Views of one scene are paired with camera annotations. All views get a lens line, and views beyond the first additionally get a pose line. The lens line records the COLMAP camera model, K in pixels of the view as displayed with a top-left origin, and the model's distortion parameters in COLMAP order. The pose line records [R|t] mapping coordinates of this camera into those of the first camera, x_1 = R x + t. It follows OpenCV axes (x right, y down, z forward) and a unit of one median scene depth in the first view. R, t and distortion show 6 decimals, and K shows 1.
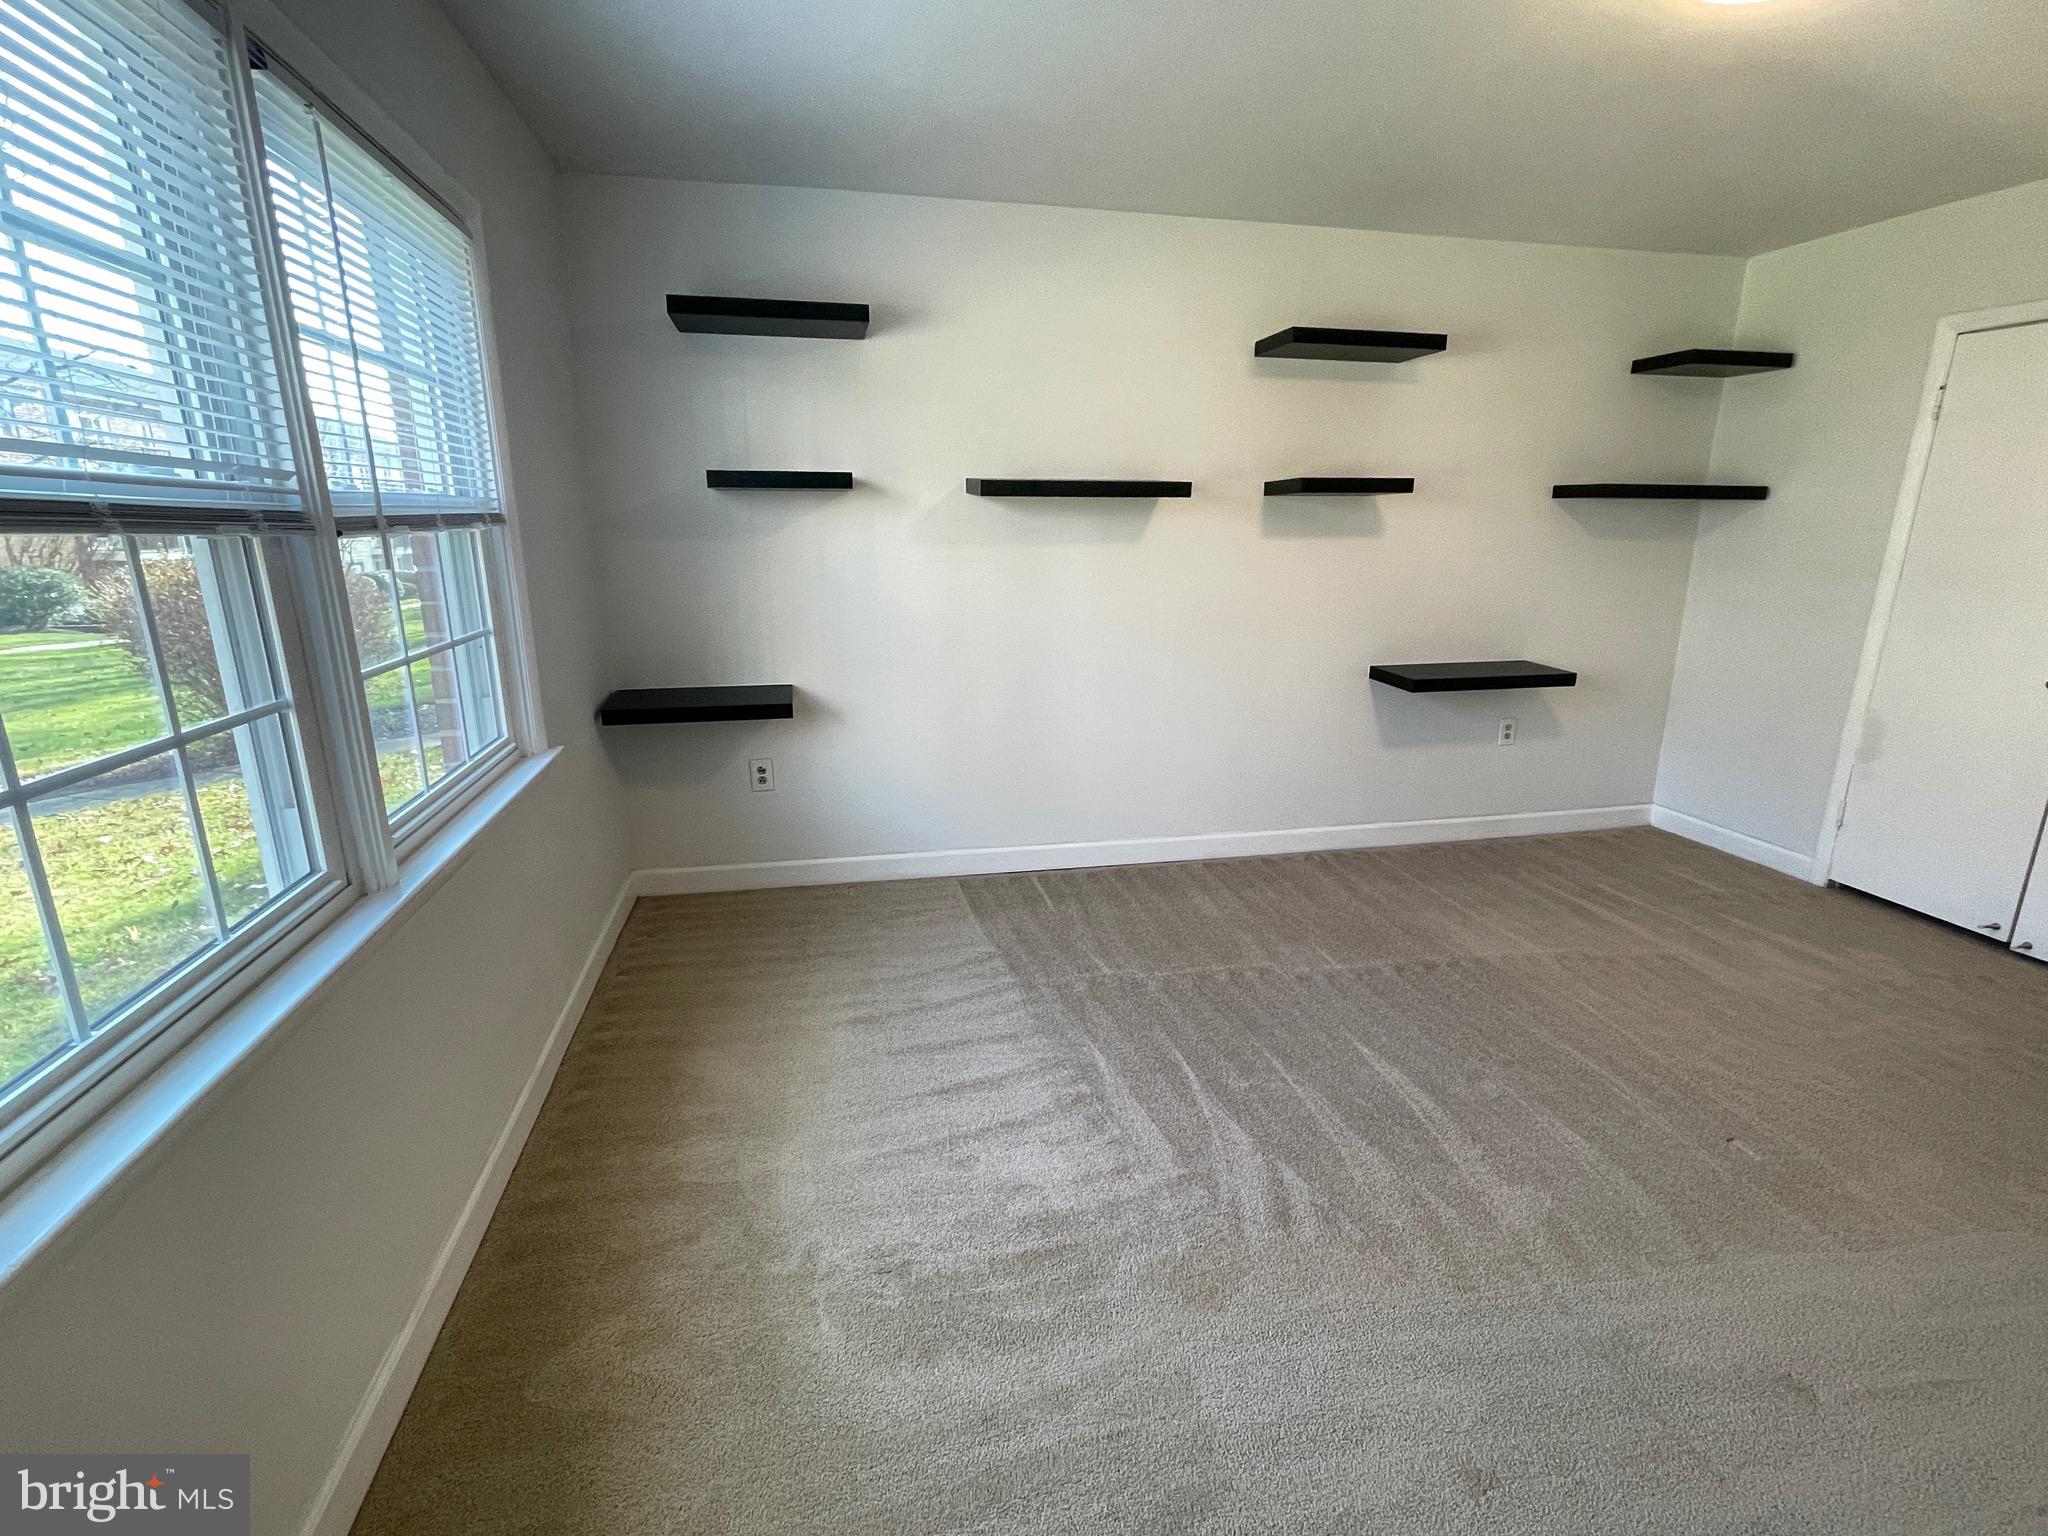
lens RADIAL K [[958.6, 0, 1026.8], [0, 958.6, 771.0], [0, 0, 1]] dist [-0.003681, -0.000287]
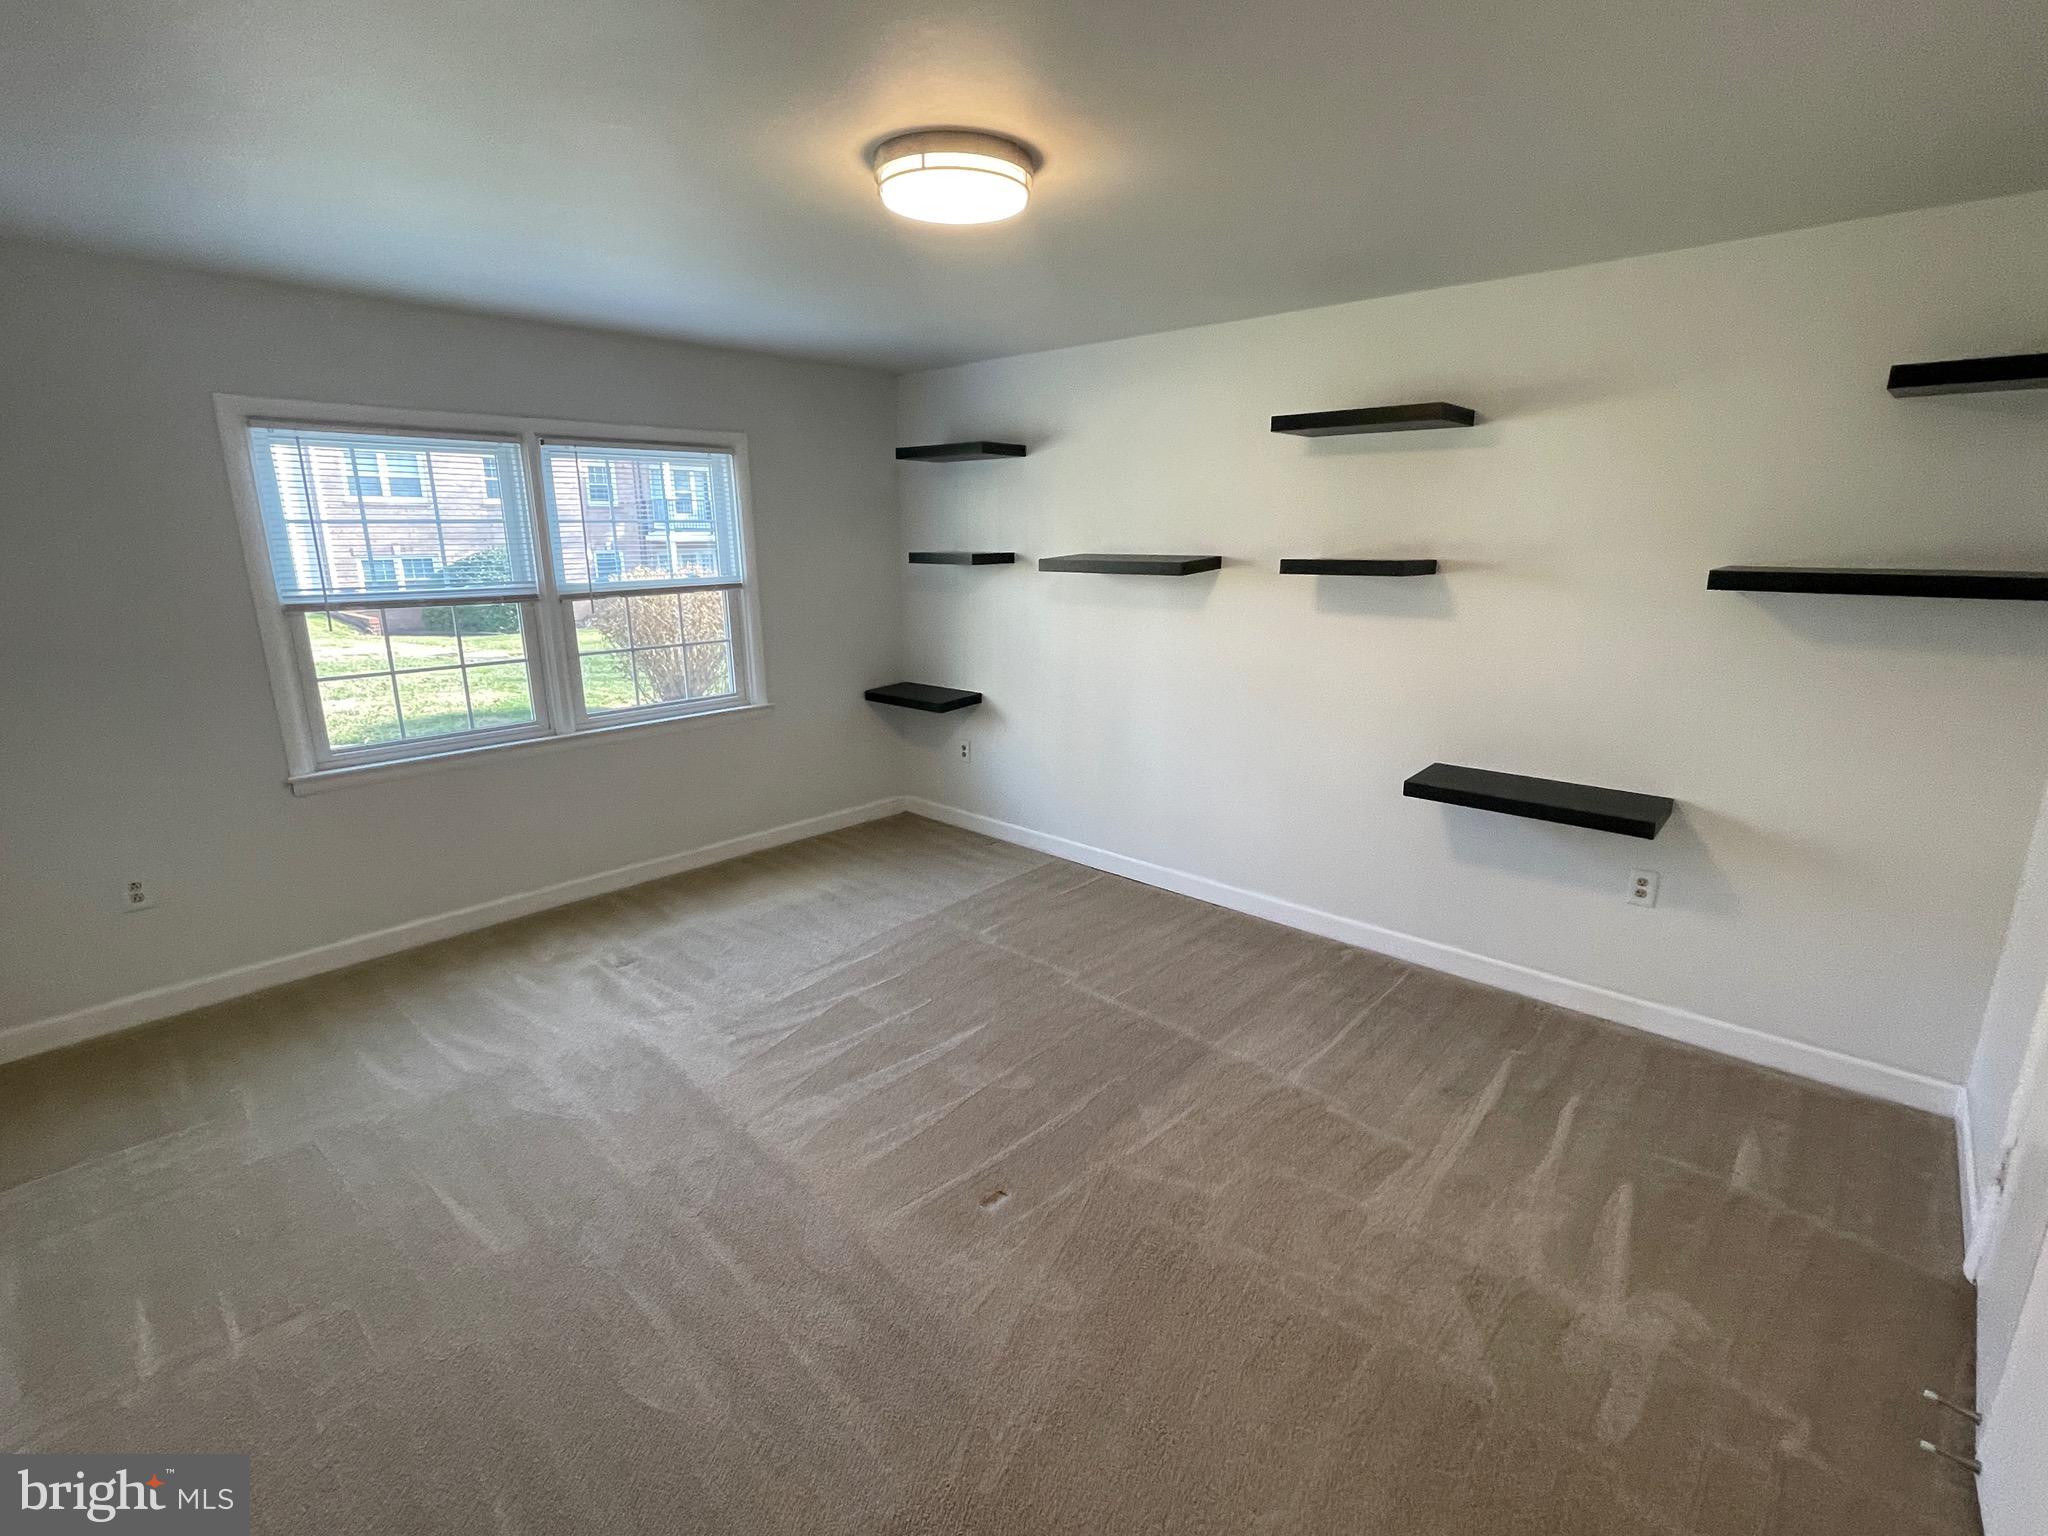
lens RADIAL K [[958.6, 0, 1031.7], [0, 958.6, 772.7], [0, 0, 1]] dist [-0.003681, -0.000287]
pose [[0.579976, 0.196684, -0.790534, 1.005683], [-0.201149, 0.974944, 0.094992, -0.130733], [0.789409, 0.103922, 0.605007, 0.200362]]
